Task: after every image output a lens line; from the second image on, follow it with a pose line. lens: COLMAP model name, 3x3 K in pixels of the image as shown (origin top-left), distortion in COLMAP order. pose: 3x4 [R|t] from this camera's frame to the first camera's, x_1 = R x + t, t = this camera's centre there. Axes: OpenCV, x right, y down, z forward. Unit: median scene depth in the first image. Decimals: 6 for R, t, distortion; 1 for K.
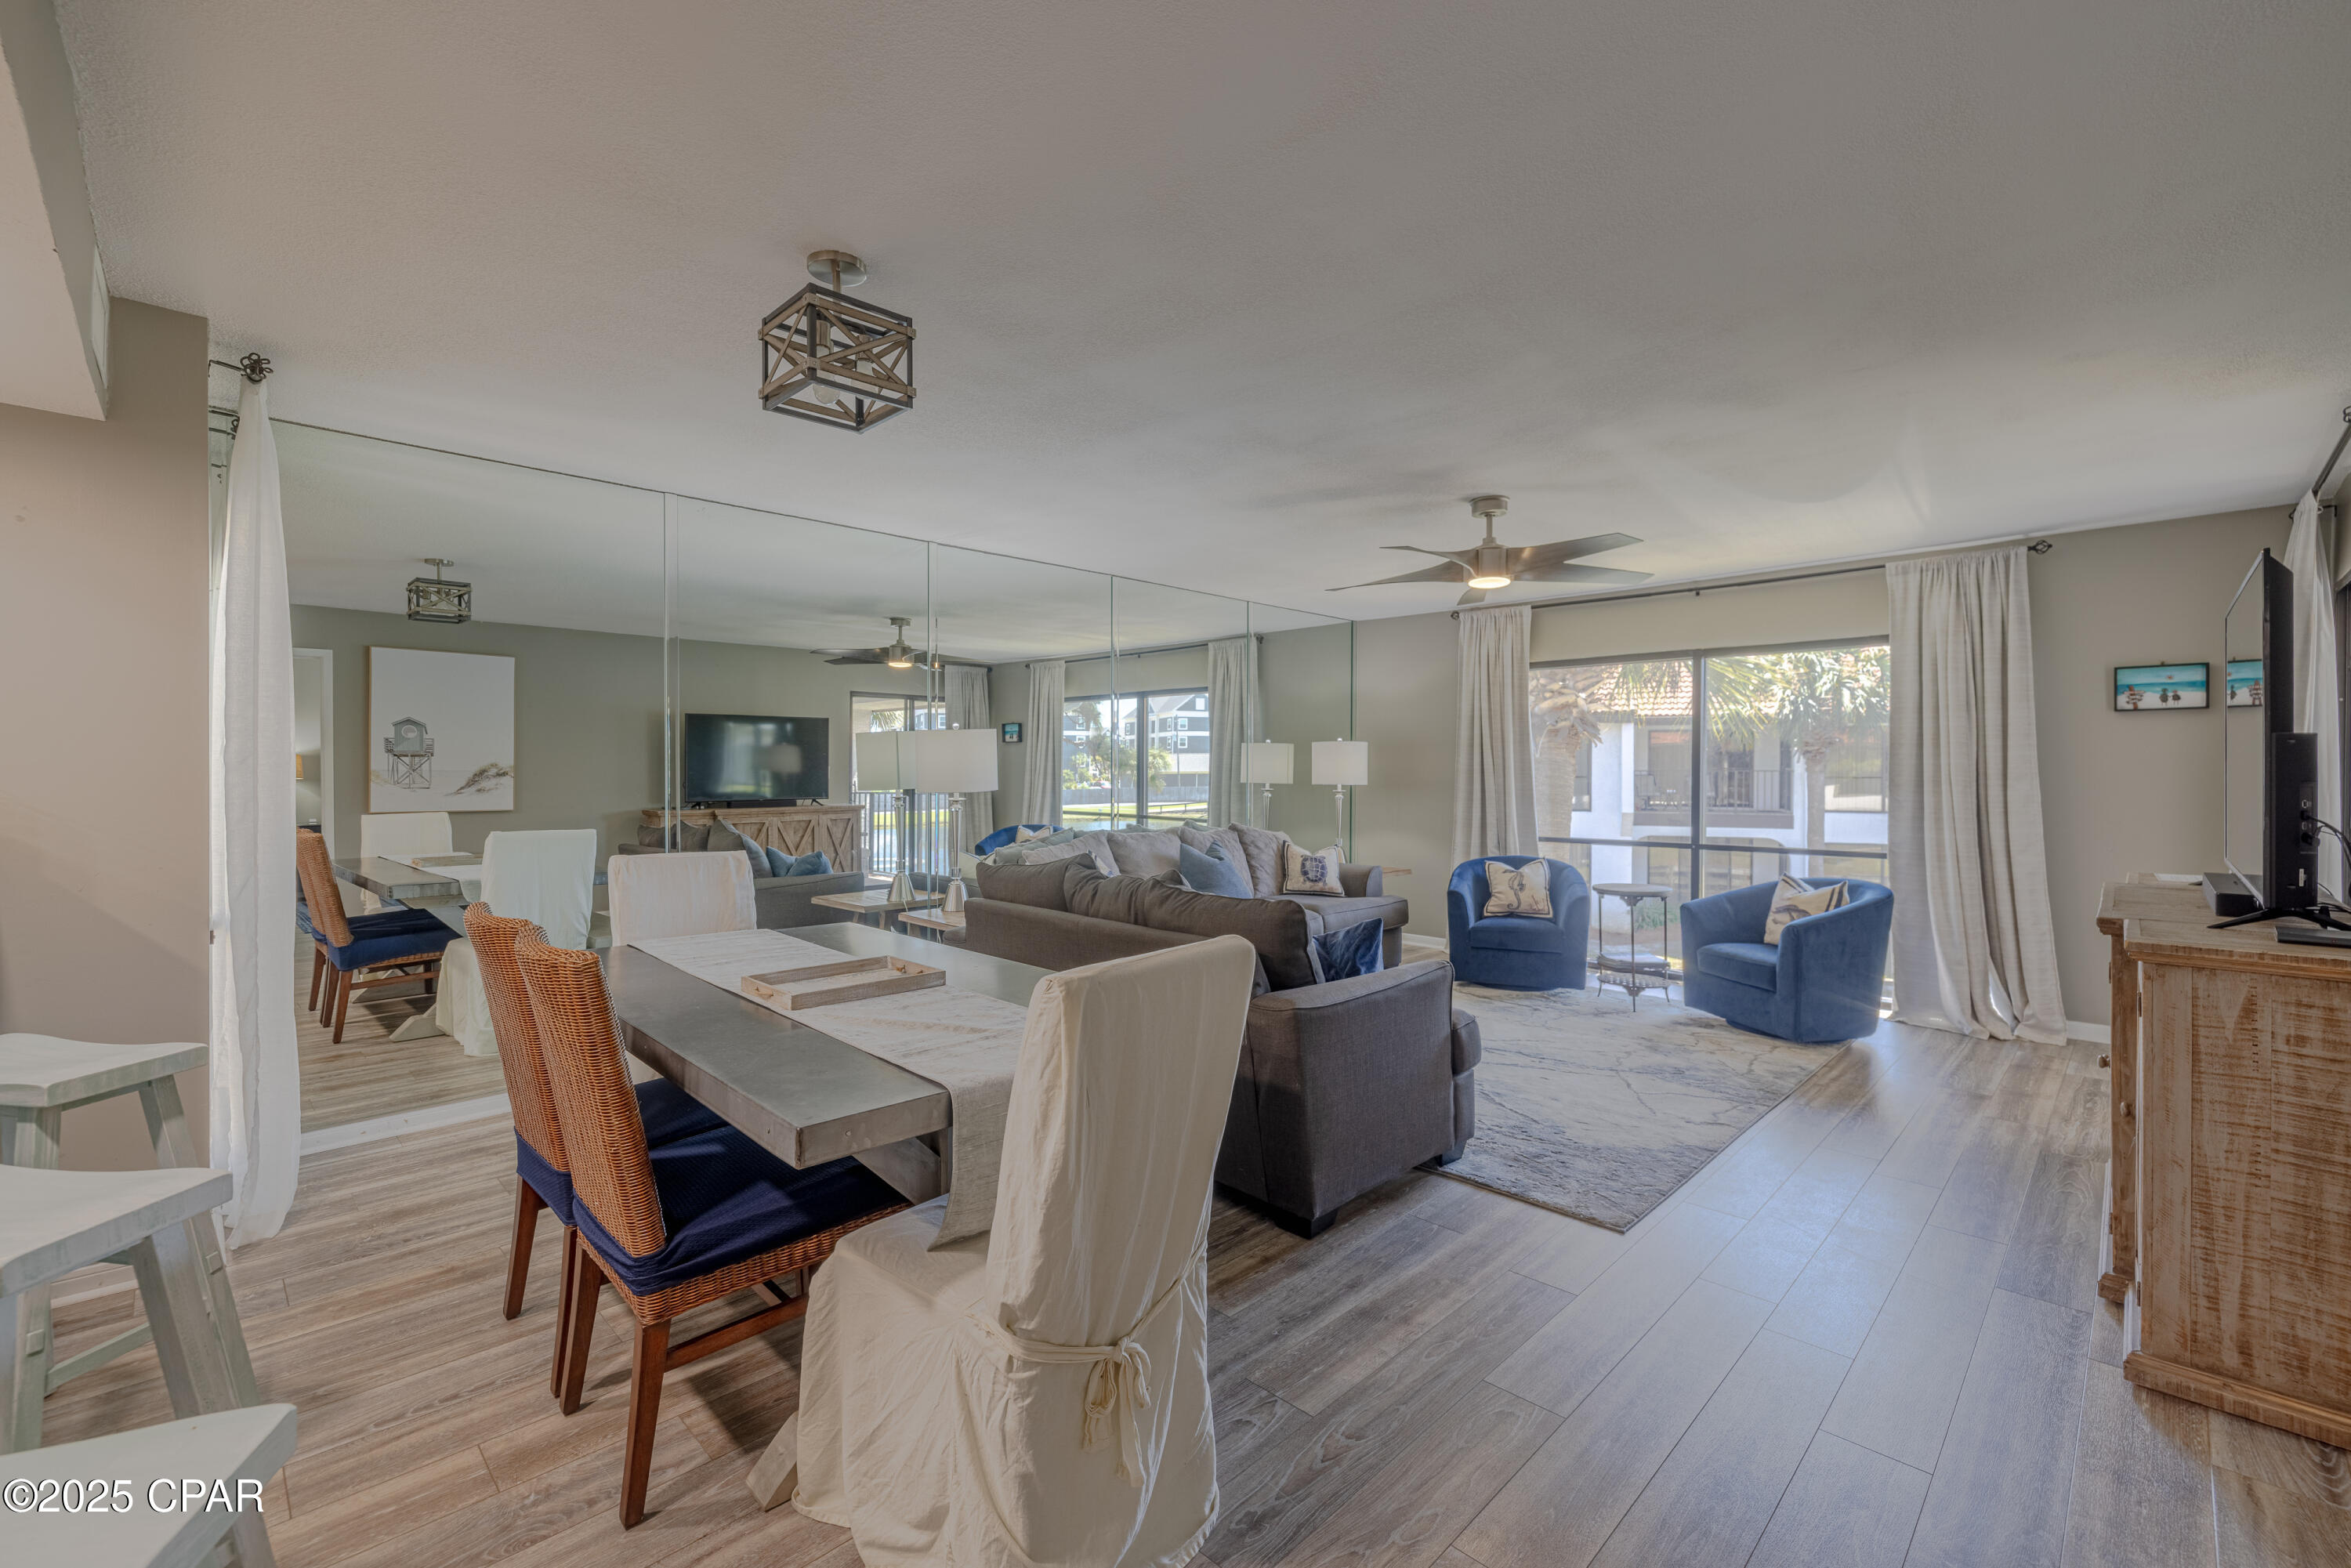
lens RADIAL K [[994.6, 0, 1164.4], [0, 994.6, 779.7], [0, 0, 1]] dist [-0.000296, 0.000263]
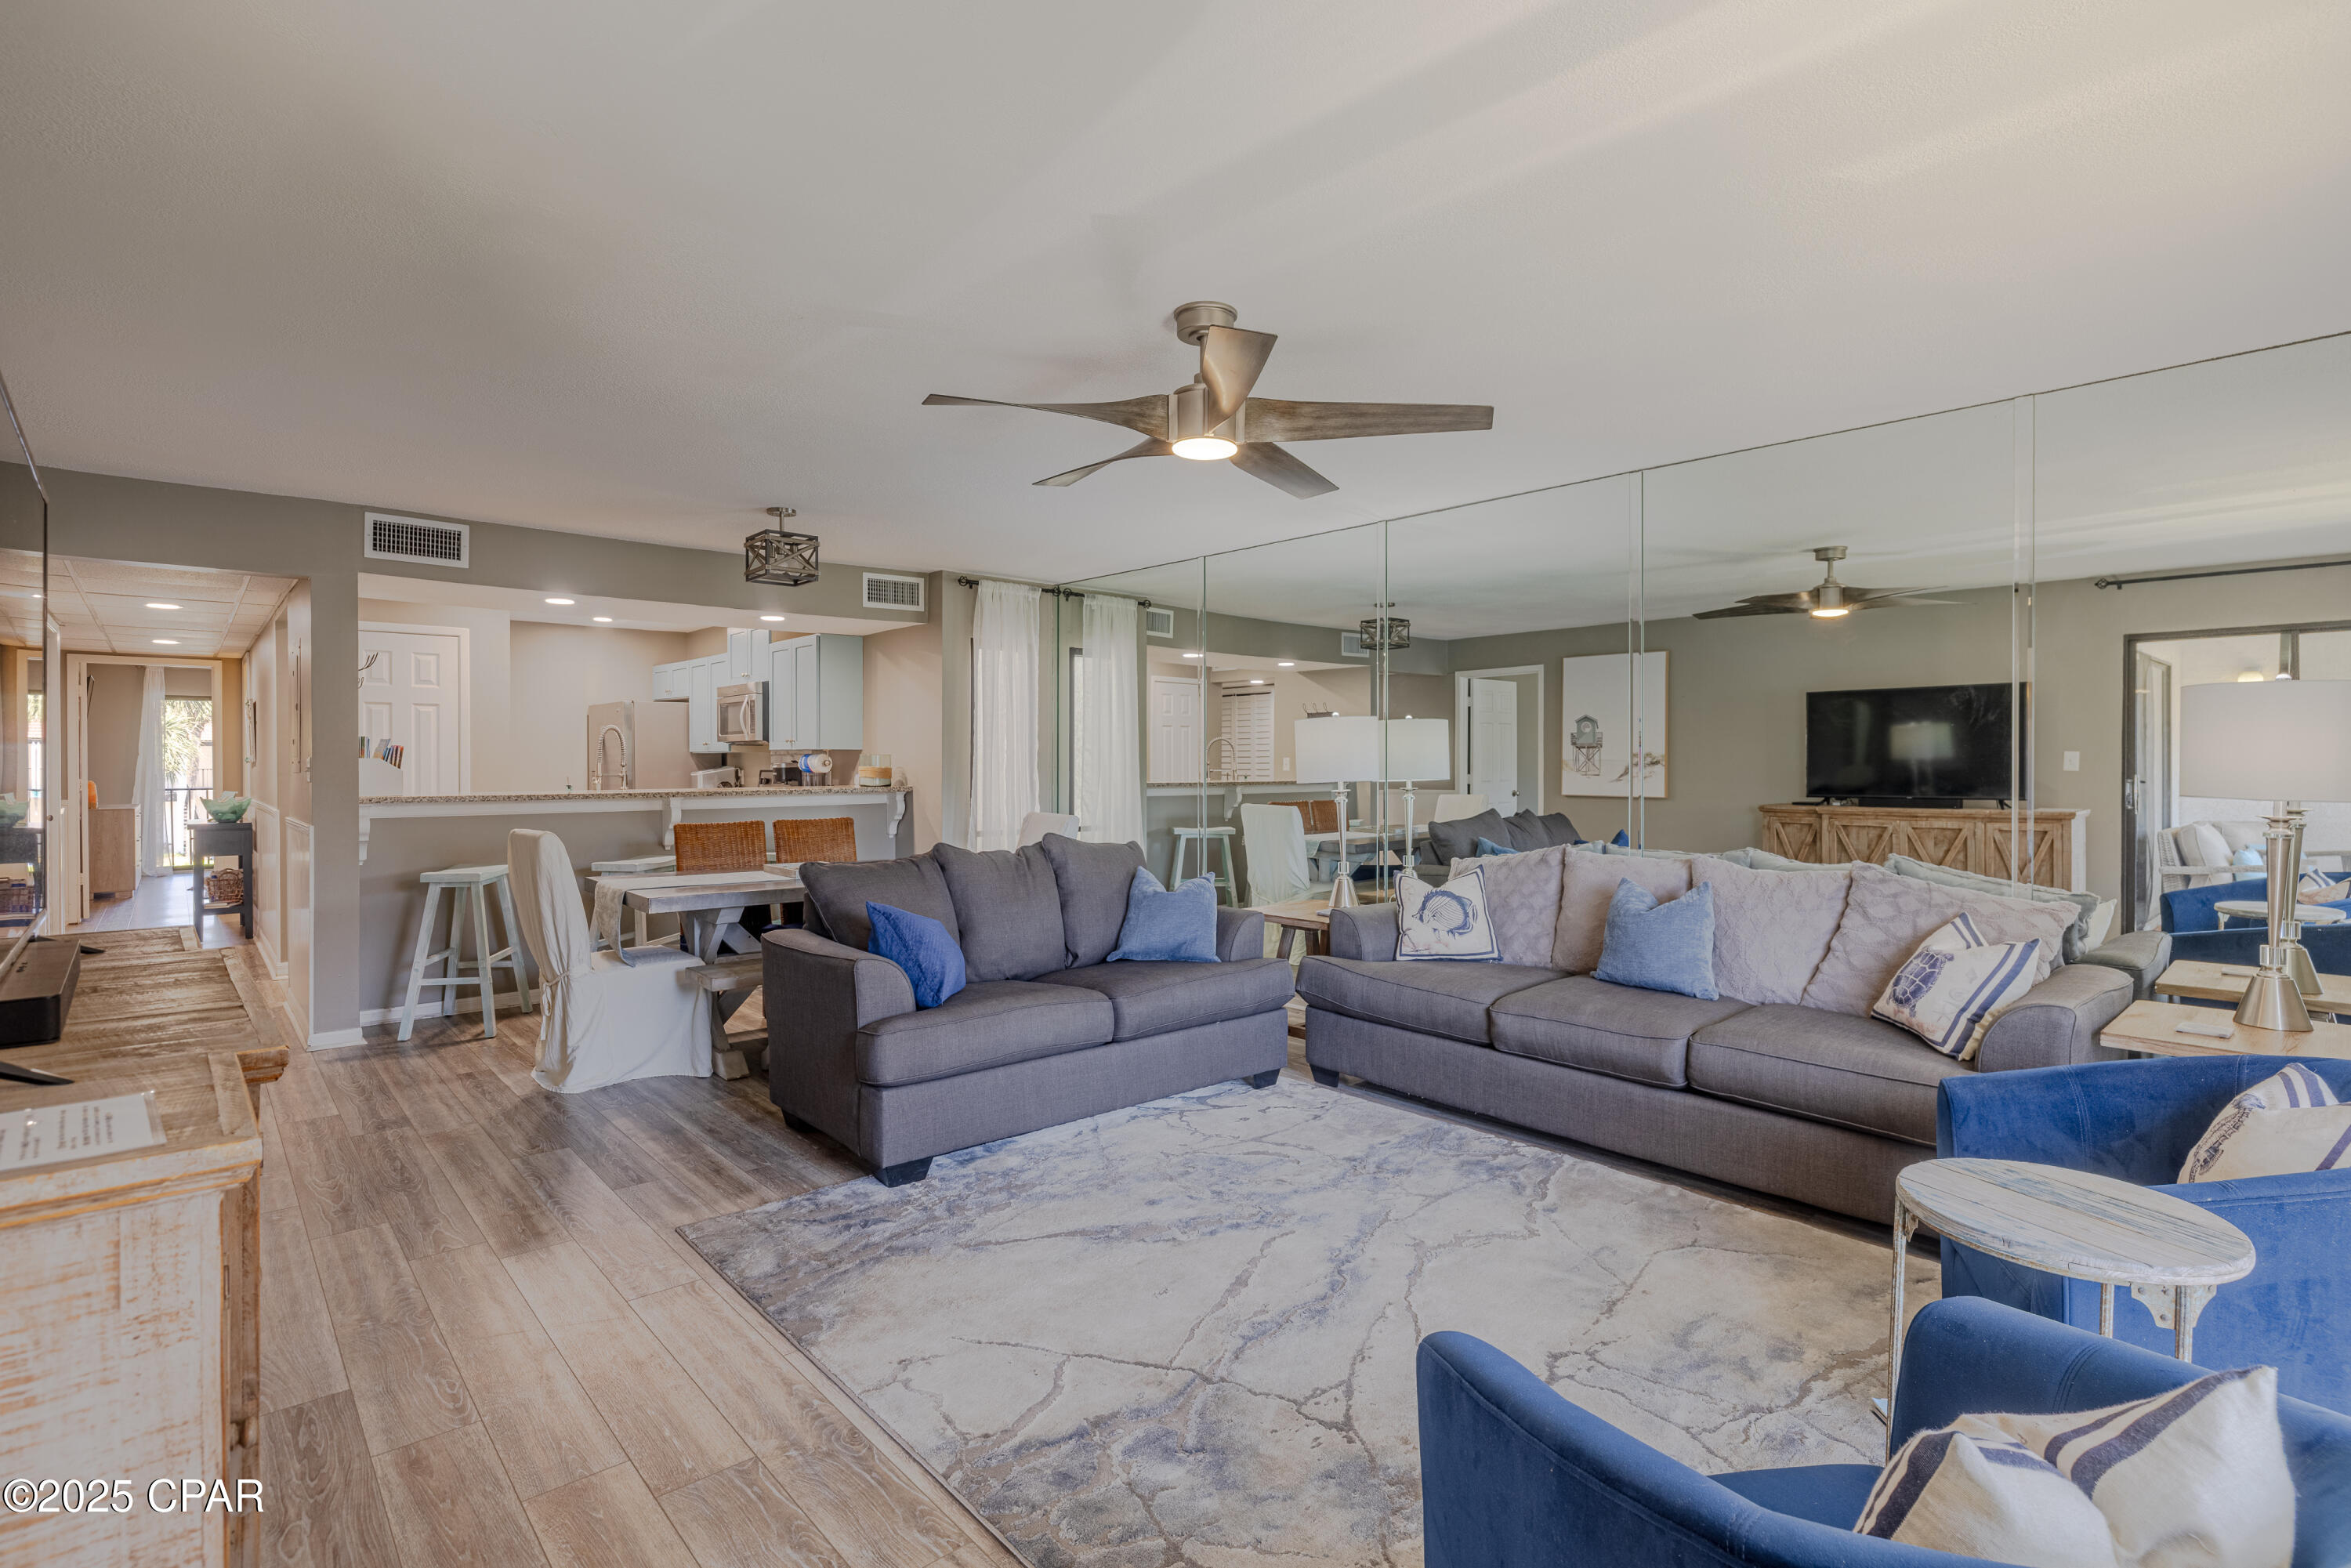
lens RADIAL K [[1134.9, 0, 1181.0], [0, 1134.9, 764.8], [0, 0, 1]] dist [-0.005111, -0.000179]
pose [[-0.056819, 0.004563, -0.998374, 0.868802], [-0.009009, 0.999947, 0.005083, -0.009241], [0.998344, 0.009283, -0.056775, 0.872635]]
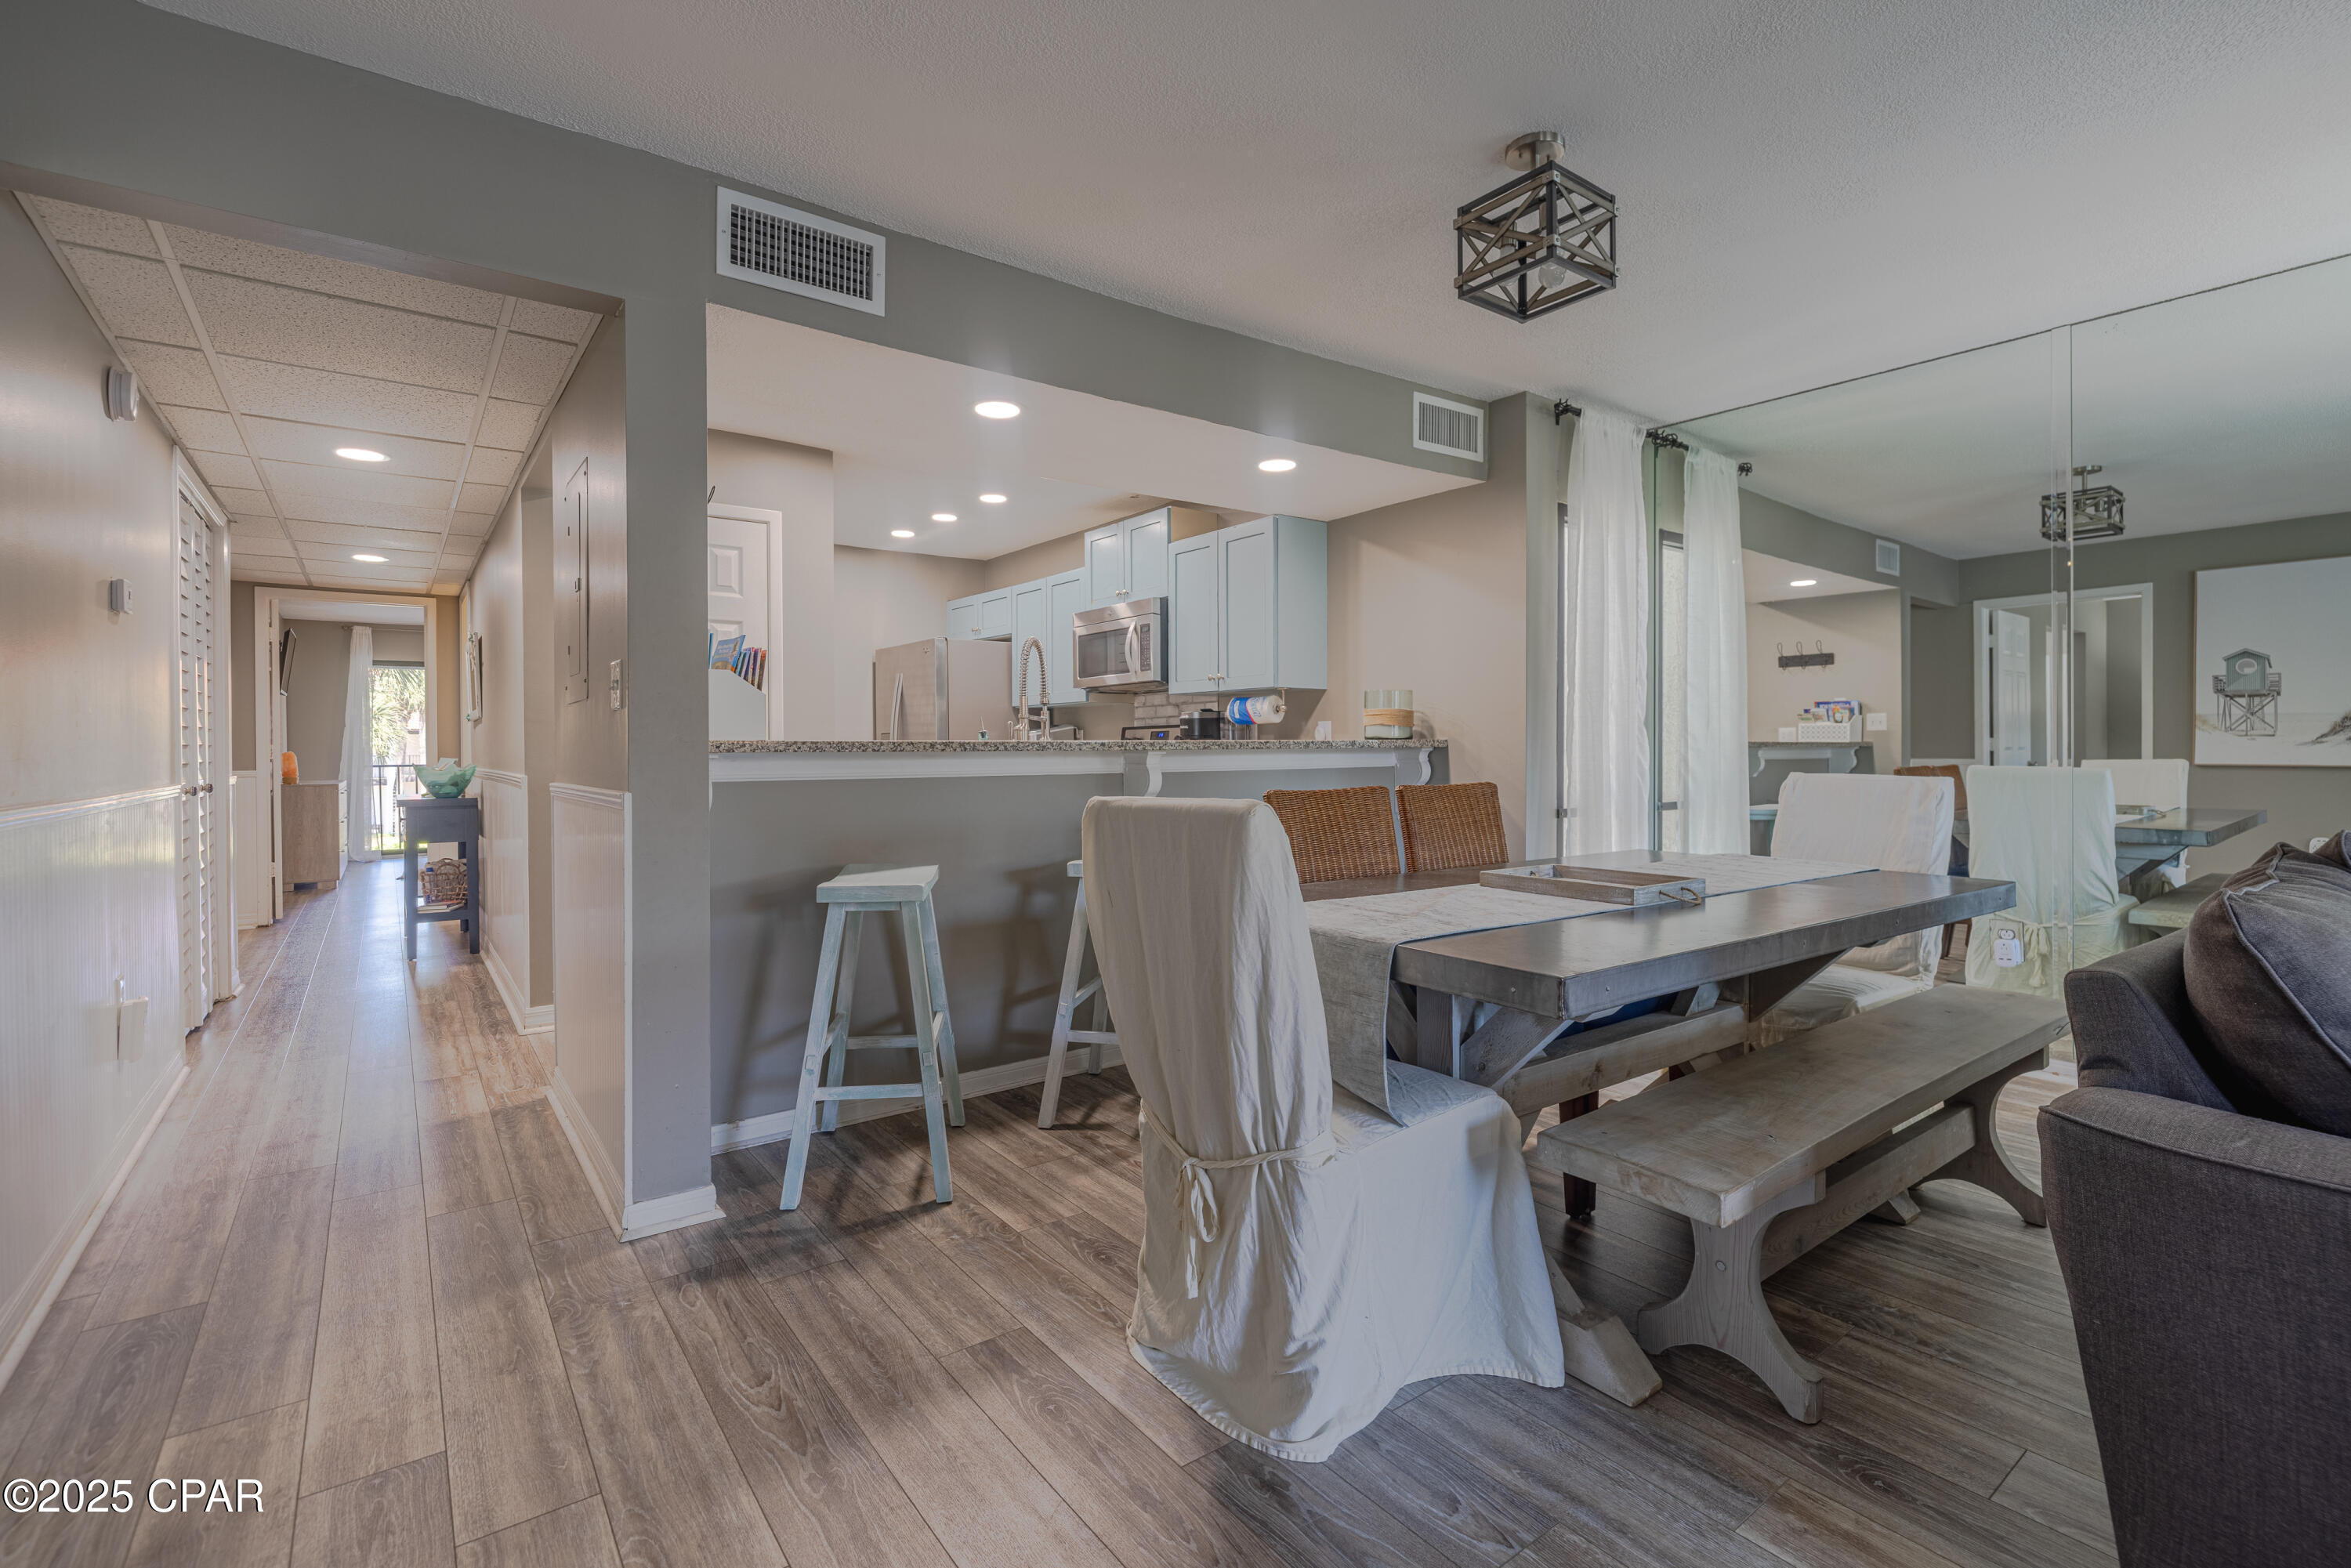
lens RADIAL K [[1062.5, 0, 1168.2], [0, 1062.5, 752.4], [0, 0, 1]] dist [-0.006610, -0.000044]
pose [[-0.147097, 0.002518, -0.989119, 0.345362], [-0.006001, 0.999976, 0.003439, 0.036547], [0.989104, 0.006441, -0.147078, 0.355707]]
